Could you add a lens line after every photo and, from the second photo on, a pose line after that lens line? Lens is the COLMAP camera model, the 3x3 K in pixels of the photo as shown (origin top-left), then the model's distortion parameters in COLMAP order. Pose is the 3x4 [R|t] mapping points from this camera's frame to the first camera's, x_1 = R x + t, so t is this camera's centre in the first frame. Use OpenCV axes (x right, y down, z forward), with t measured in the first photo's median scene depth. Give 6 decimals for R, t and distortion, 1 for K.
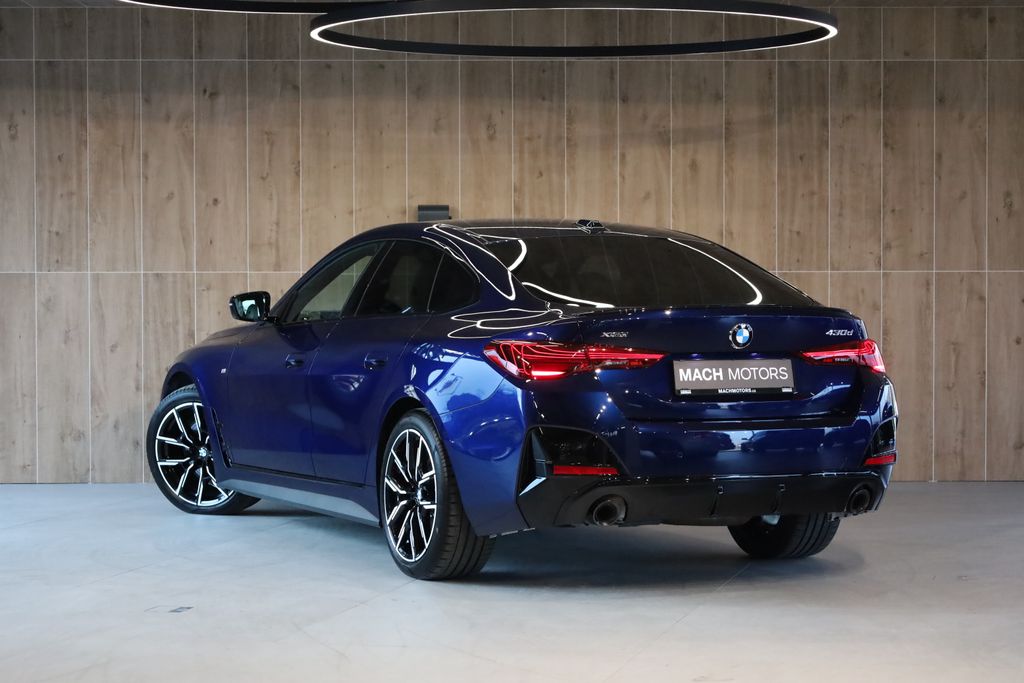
lens RADIAL K [[2514.2, 0, 519.1], [0, 2514.2, 308.4], [0, 0, 1]] dist [-1.256134, 0.000000]
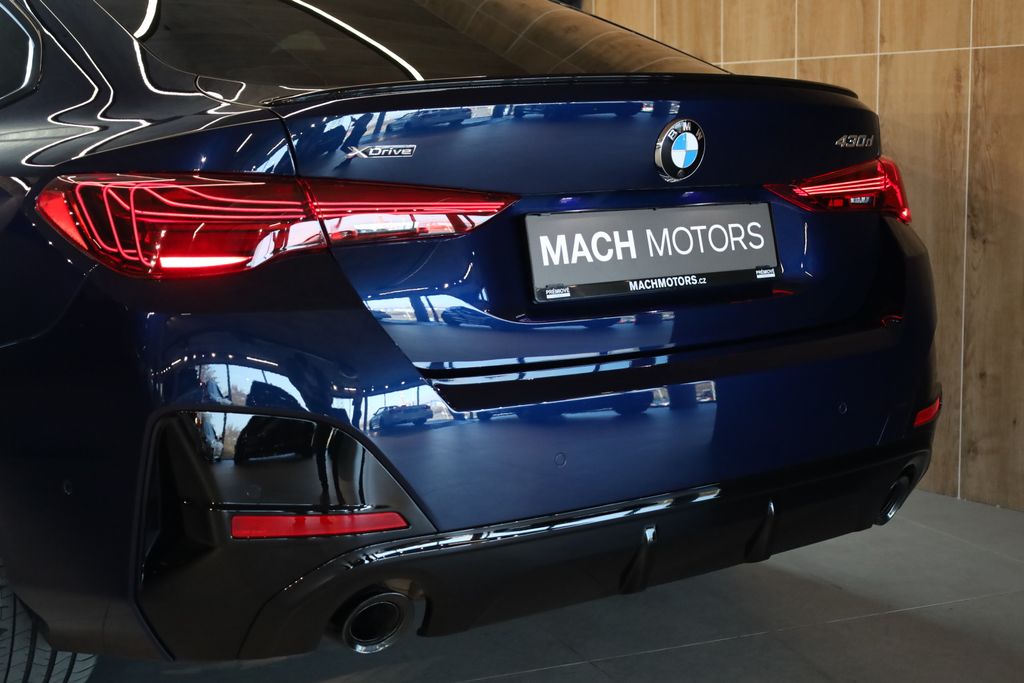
lens RADIAL K [[1420.7, 0, 508.5], [0, 1420.7, 341.3], [0, 0, 1]] dist [-0.064738, 0.000000]
pose [[0.979011, -0.046734, 0.198374, 0.012944], [0.018191, 0.989507, 0.143336, 0.008002], [-0.202992, -0.136718, 0.969589, 0.769954]]
